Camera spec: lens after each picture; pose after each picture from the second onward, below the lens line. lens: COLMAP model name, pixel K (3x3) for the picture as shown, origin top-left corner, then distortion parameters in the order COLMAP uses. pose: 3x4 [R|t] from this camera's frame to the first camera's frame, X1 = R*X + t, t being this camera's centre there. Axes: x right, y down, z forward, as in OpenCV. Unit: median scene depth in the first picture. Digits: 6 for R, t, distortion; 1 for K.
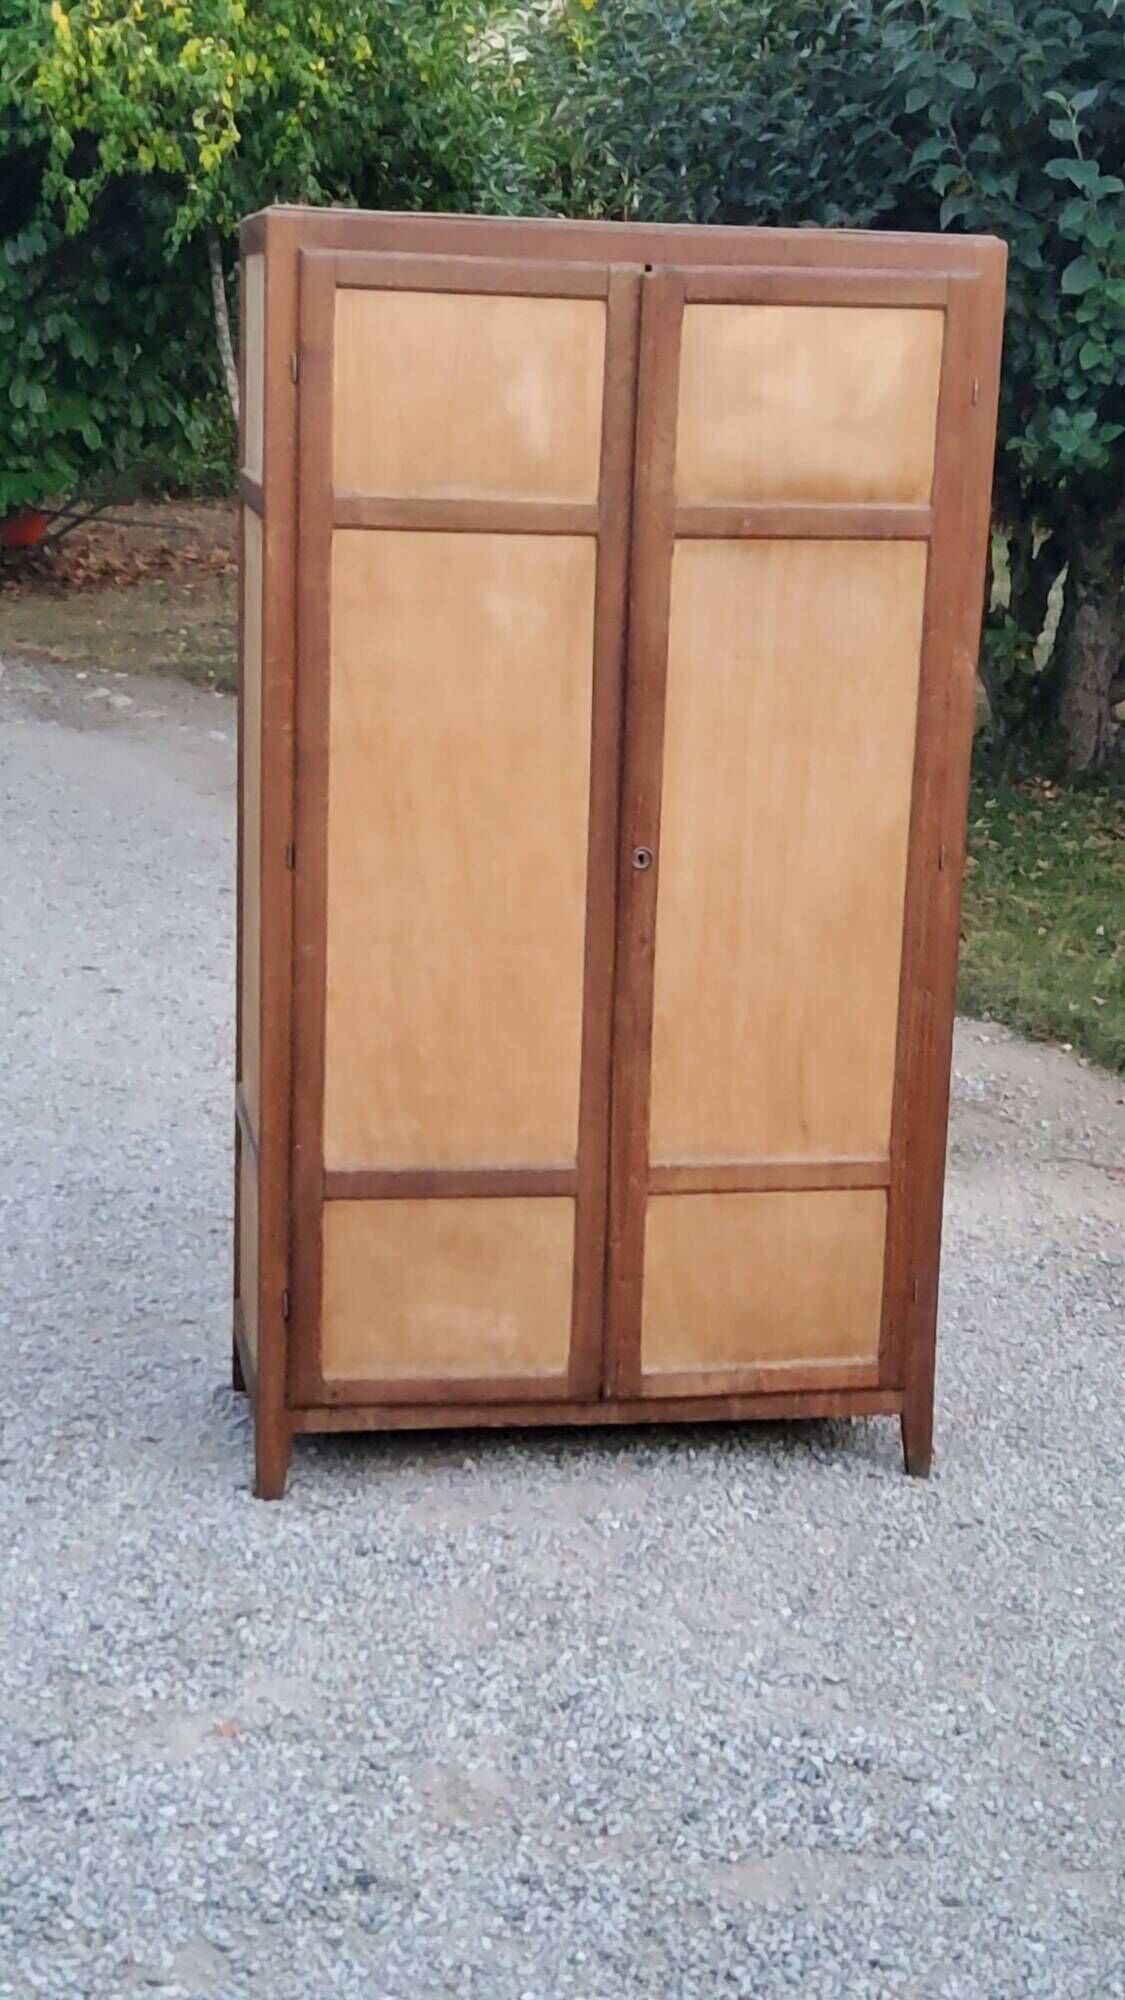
lens RADIAL K [[2956.1, 0, 566.6], [0, 2956.1, 988.6], [0, 0, 1]] dist [0.190175, -0.532362]
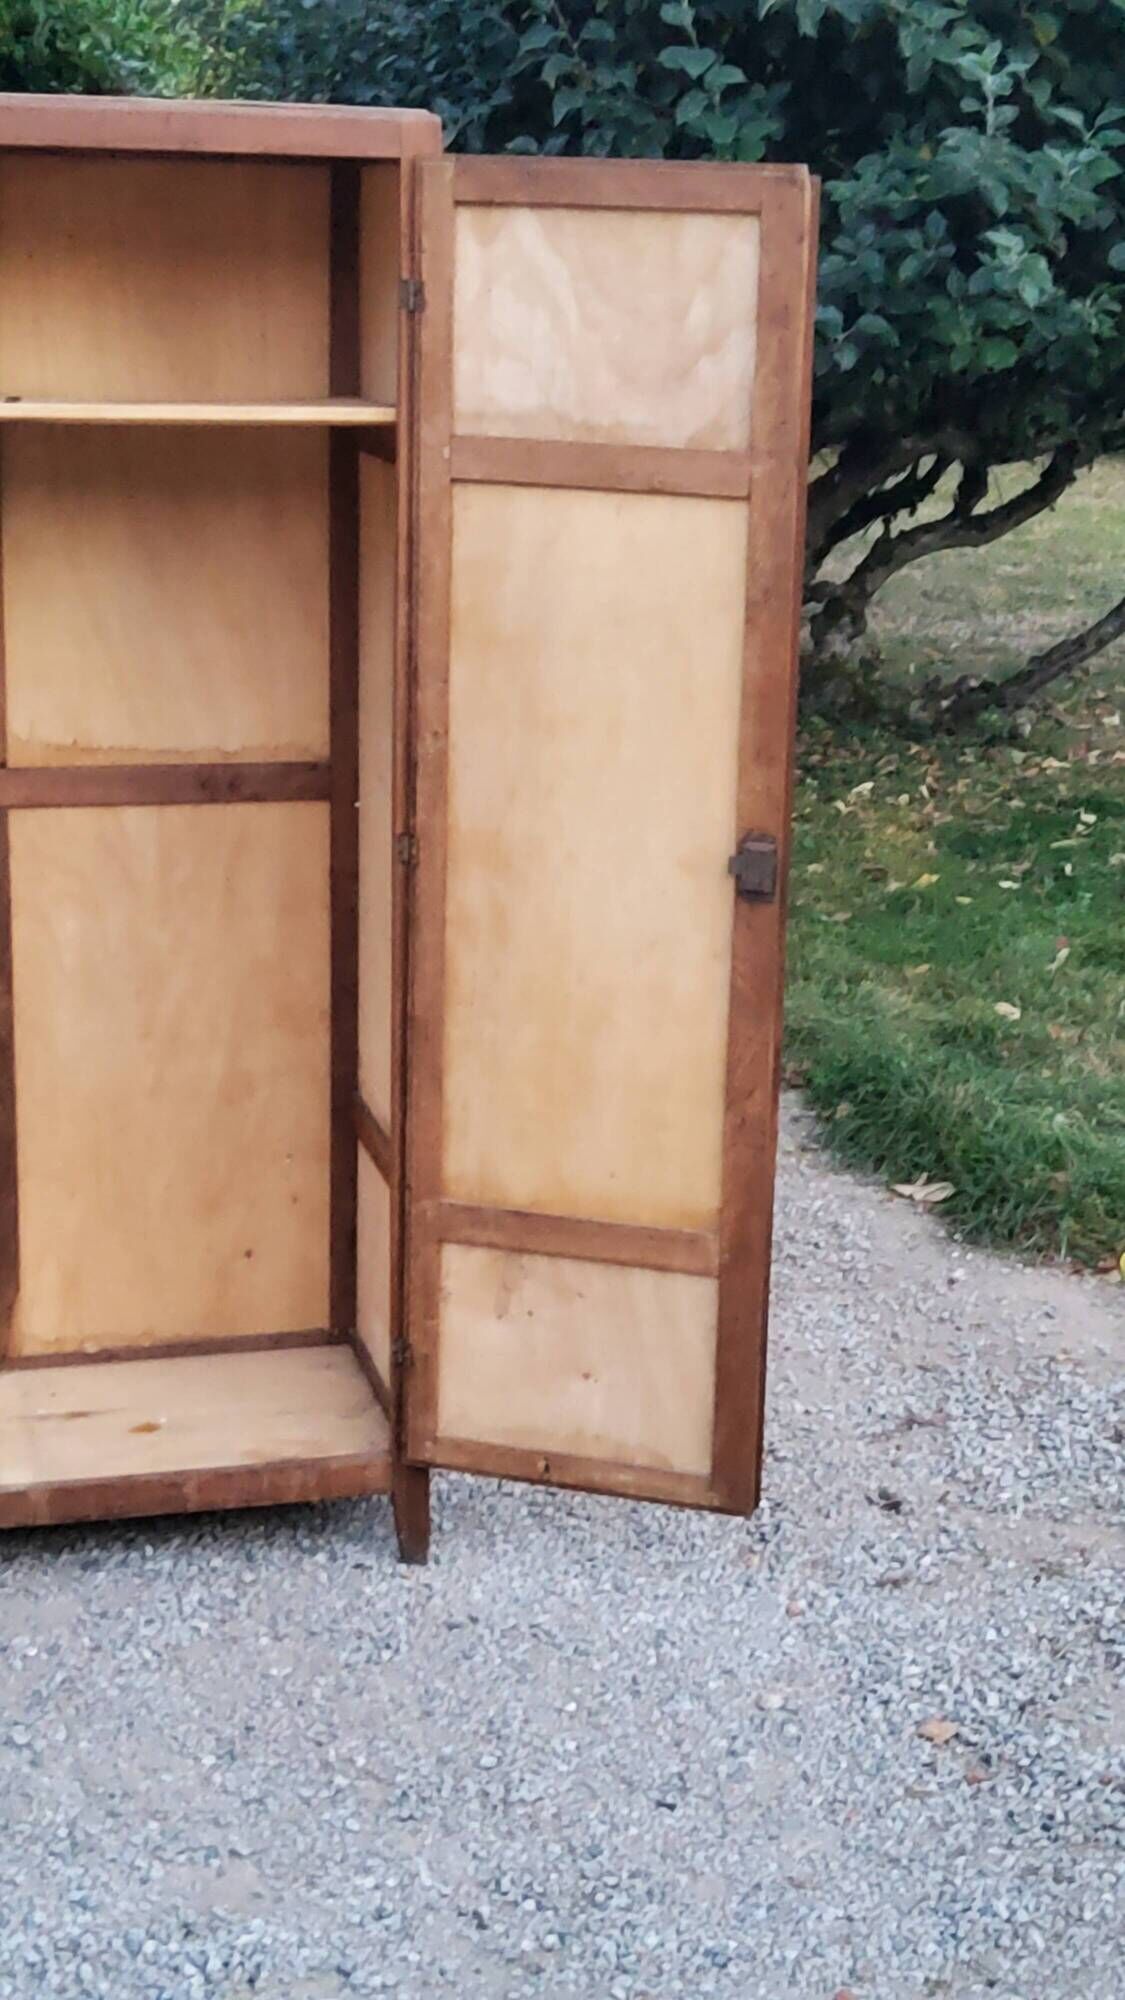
lens RADIAL K [[2965.9, 0, 567.8], [0, 2965.9, 994.1], [0, 0, 1]] dist [0.196064, -0.601641]
pose [[0.997374, -0.028981, 0.066377, 0.115520], [0.027253, 0.999269, 0.026797, -0.024129], [-0.067105, -0.024918, 0.997435, 0.145549]]
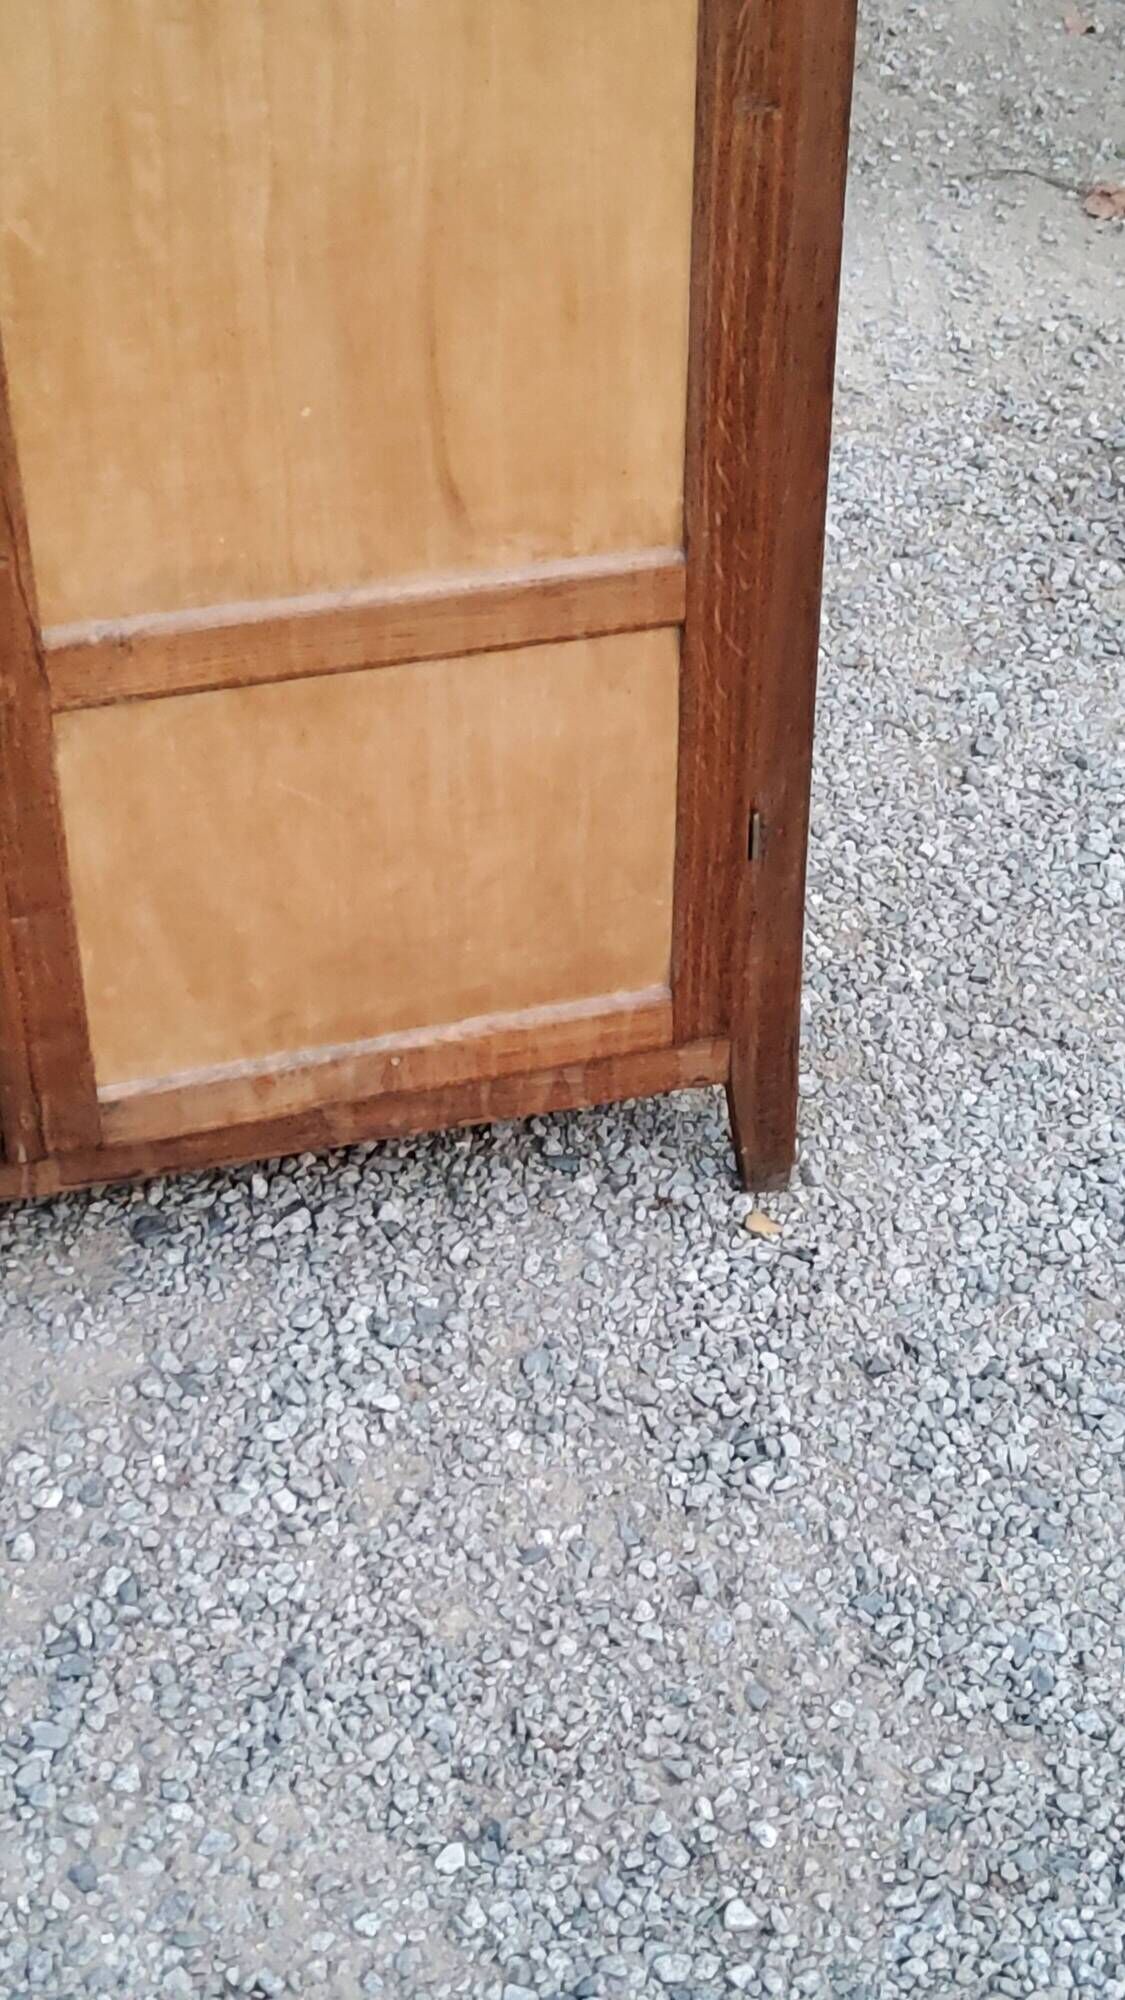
lens RADIAL K [[2965.9, 0, 567.8], [0, 2965.9, 994.1], [0, 0, 1]] dist [0.196064, -0.601641]
pose [[0.996279, -0.072462, 0.046659, 0.073039], [0.047261, 0.912062, 0.407319, -0.050232], [-0.072072, -0.403598, 0.912093, 0.635395]]
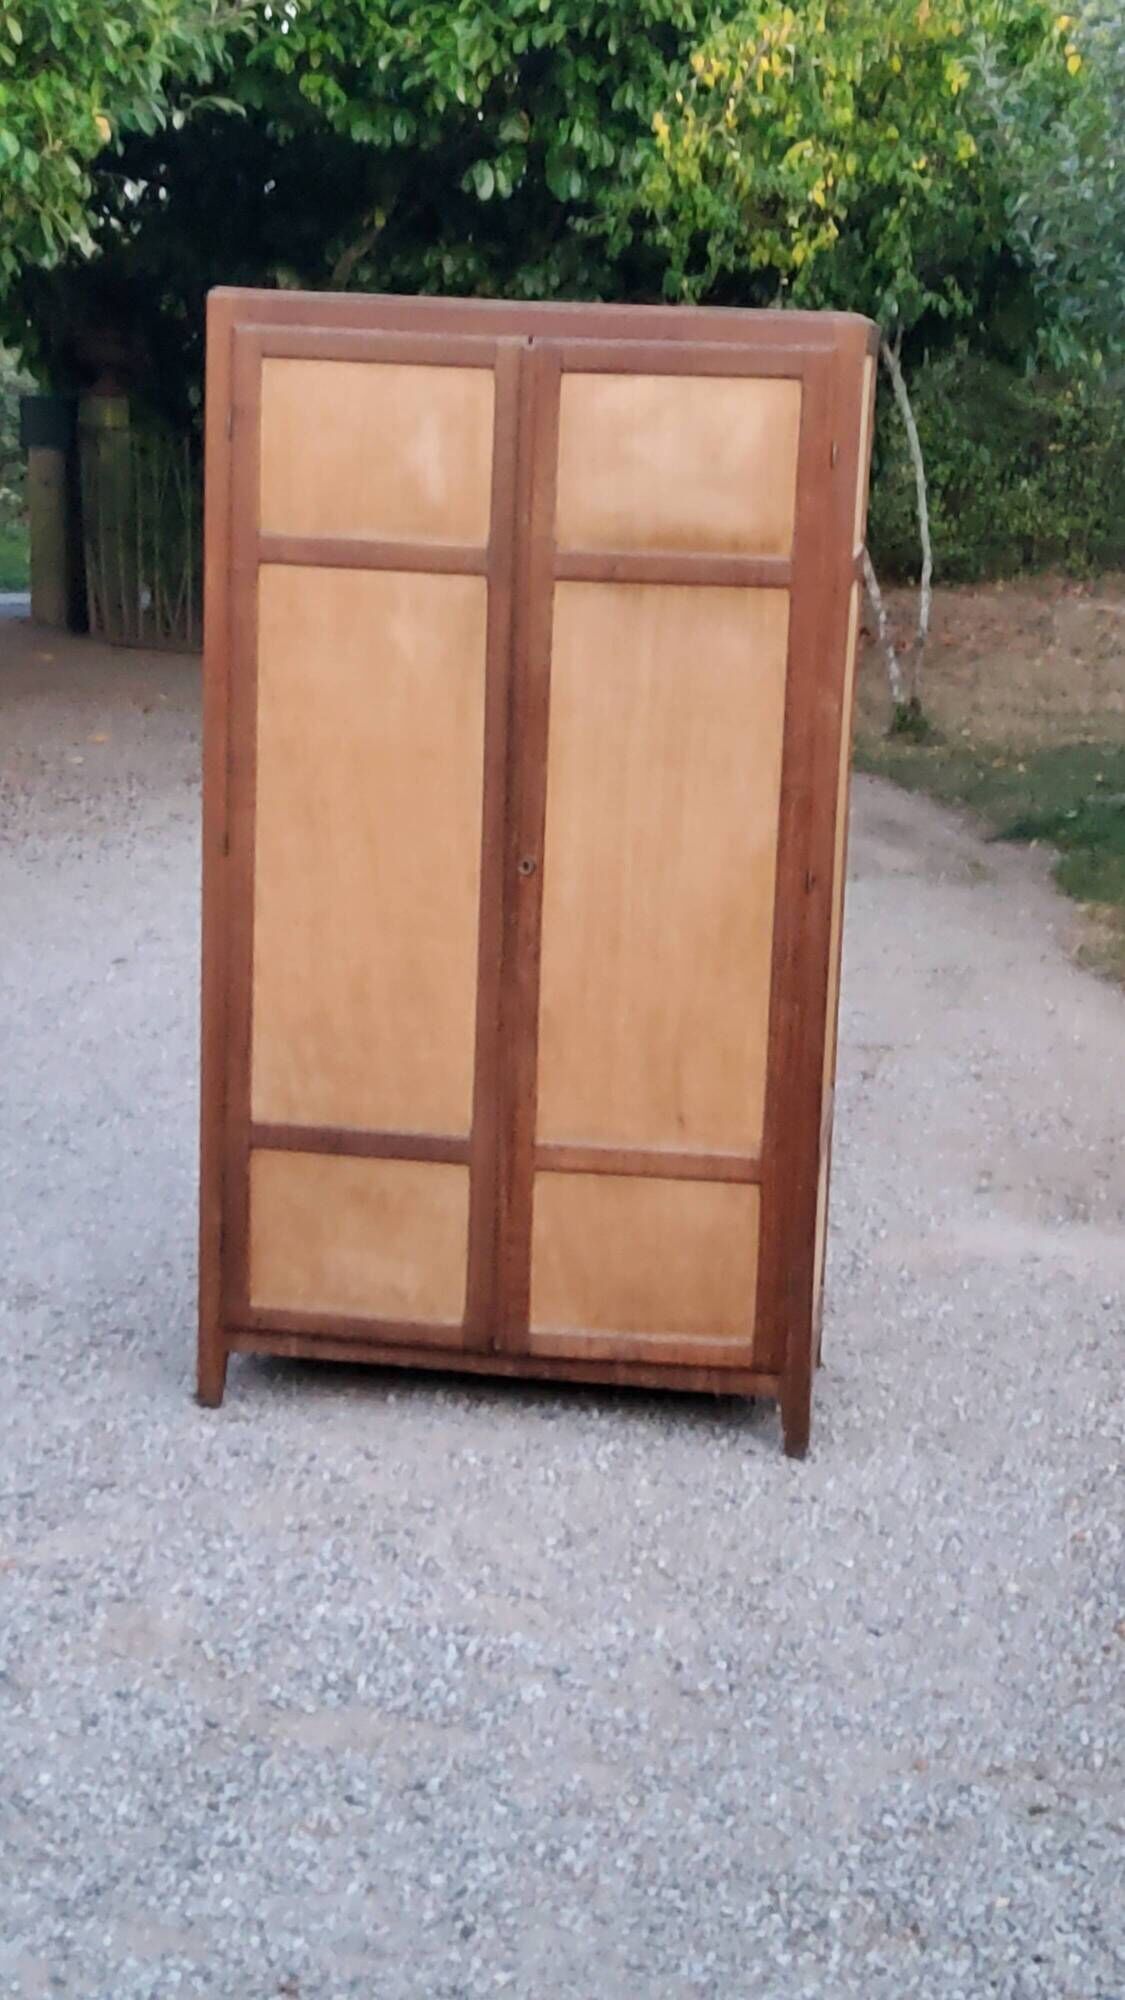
lens RADIAL K [[2956.7, 0, 562.5], [0, 2956.7, 1000.0], [0, 0, 1]] dist [0.184576, -0.516910]
pose [[0.951145, 0.065894, -0.301632, 0.370206], [-0.074060, 0.997130, -0.015705, 0.022853], [0.299732, 0.037276, 0.953295, -0.059283]]
